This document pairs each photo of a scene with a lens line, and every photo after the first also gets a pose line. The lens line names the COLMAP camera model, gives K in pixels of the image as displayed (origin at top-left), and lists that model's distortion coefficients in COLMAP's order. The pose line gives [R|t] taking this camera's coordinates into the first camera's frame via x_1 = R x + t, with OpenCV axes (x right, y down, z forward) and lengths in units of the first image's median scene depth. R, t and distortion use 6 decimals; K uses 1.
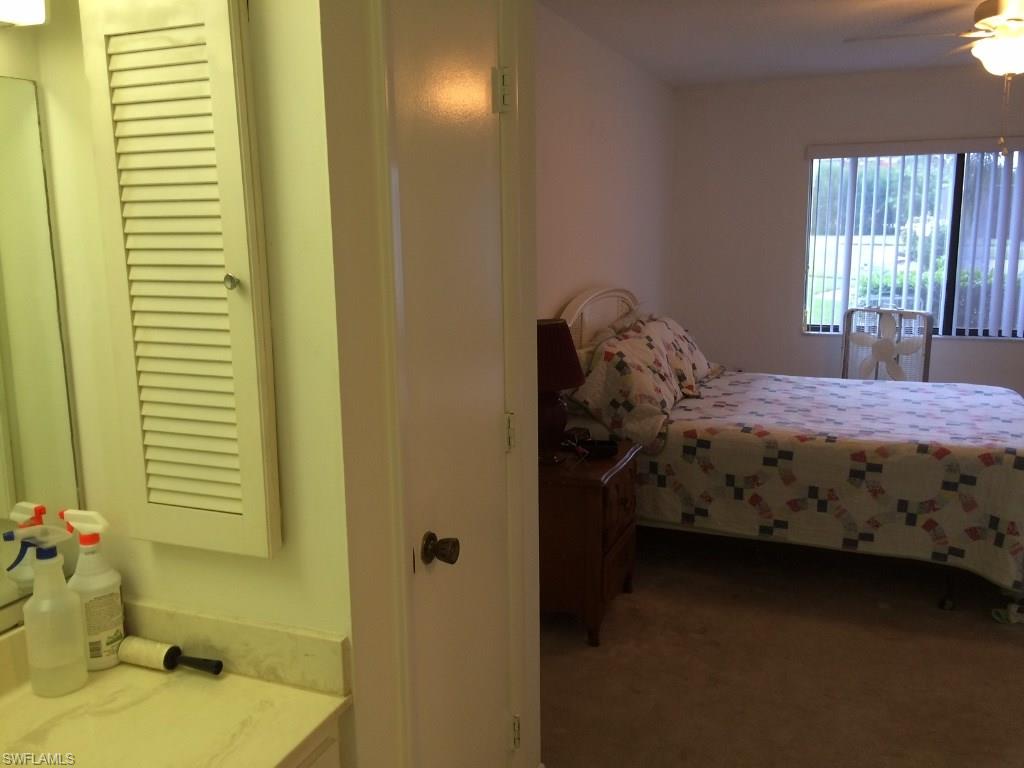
lens RADIAL K [[867.2, 0, 513.7], [0, 867.2, 380.2], [0, 0, 1]] dist [0.033500, -0.004991]
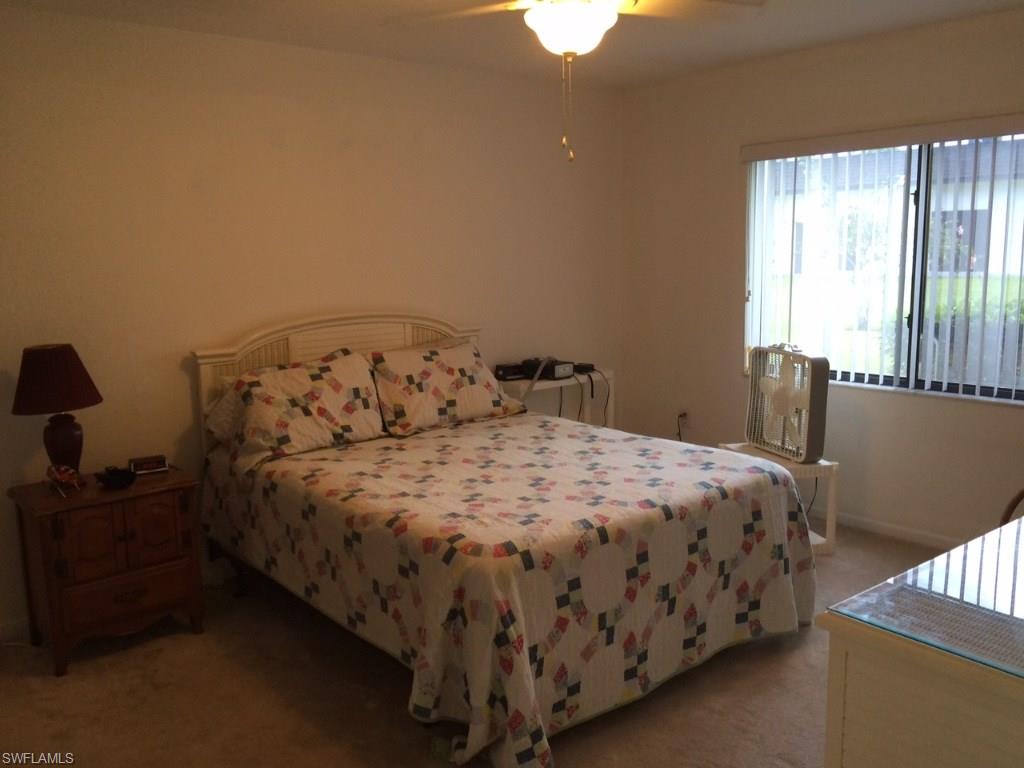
lens RADIAL K [[867.2, 0, 513.4], [0, 867.2, 388.4], [0, 0, 1]] dist [0.033500, -0.004991]
pose [[0.893523, 0.066276, -0.444099, 0.862727], [-0.067699, 0.997625, 0.012672, -0.060638], [0.443884, 0.018743, 0.895888, 0.293332]]
